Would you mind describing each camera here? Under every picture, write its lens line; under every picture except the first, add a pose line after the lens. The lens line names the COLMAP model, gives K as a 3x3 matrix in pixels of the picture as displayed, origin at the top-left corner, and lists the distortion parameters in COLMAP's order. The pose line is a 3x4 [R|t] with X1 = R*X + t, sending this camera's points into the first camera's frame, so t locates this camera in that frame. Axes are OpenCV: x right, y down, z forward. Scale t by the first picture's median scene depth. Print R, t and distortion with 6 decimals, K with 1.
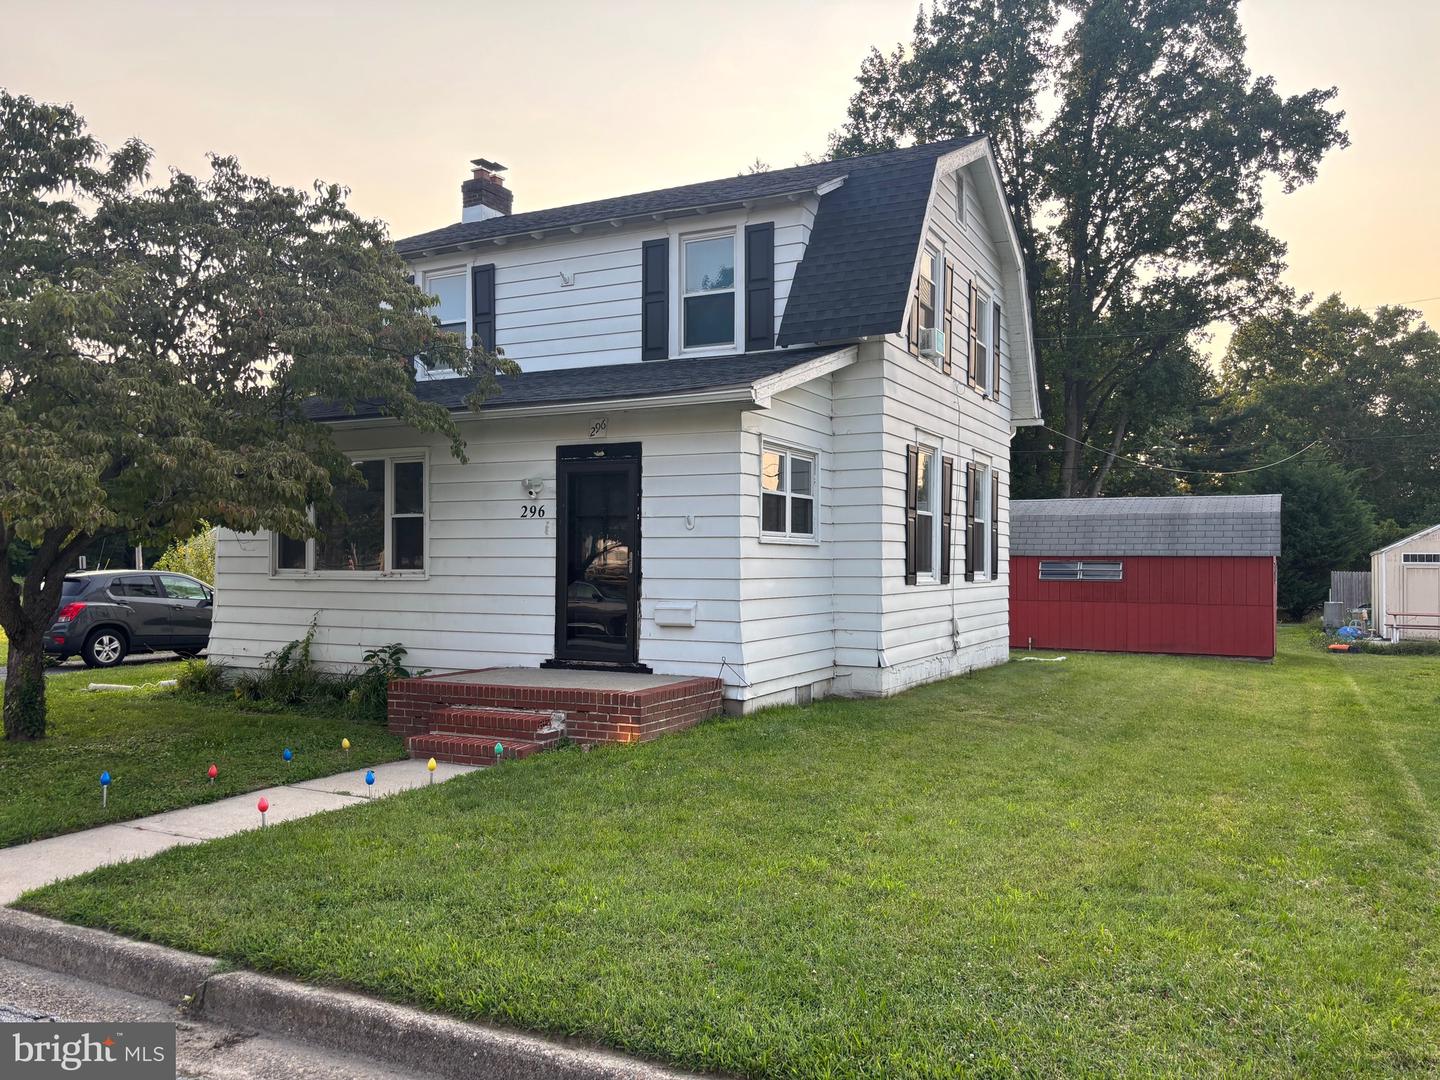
lens RADIAL K [[1092.7, 0, 727.0], [0, 1092.7, 542.3], [0, 0, 1]] dist [0.027261, -0.019494]
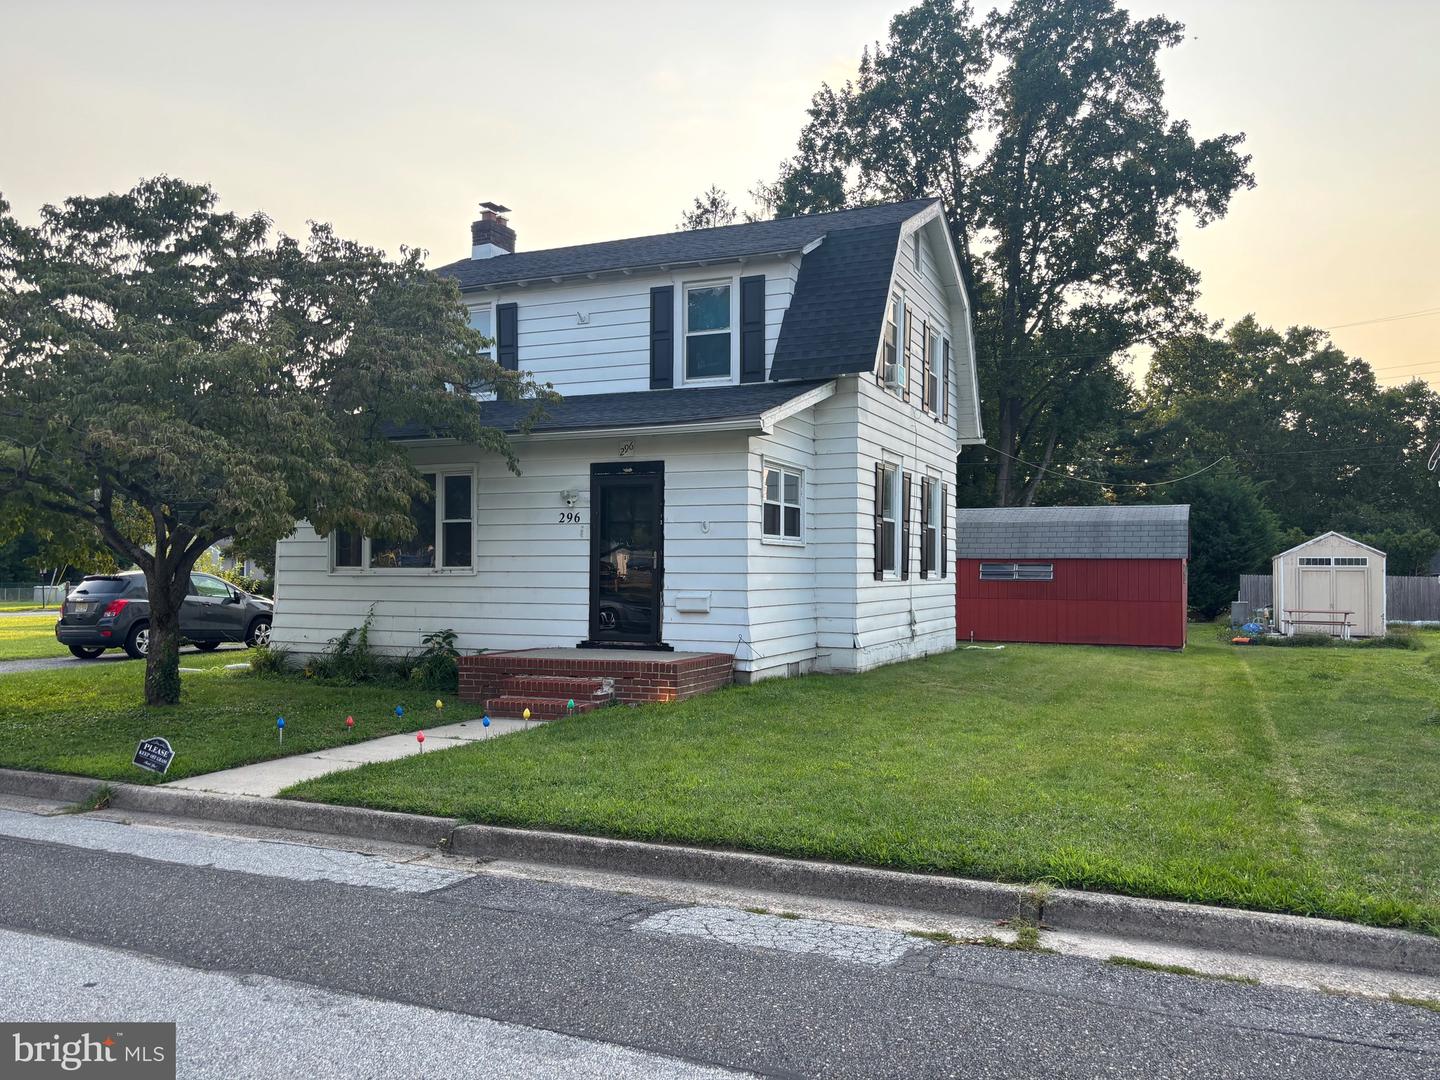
lens RADIAL K [[1092.7, 0, 716.4], [0, 1092.7, 541.4], [0, 0, 1]] dist [0.027261, -0.019494]
pose [[0.998791, 0.001555, 0.049138, -0.059917], [-0.001186, 0.999971, -0.007539, 0.005305], [-0.049148, 0.007472, 0.998764, -0.161190]]
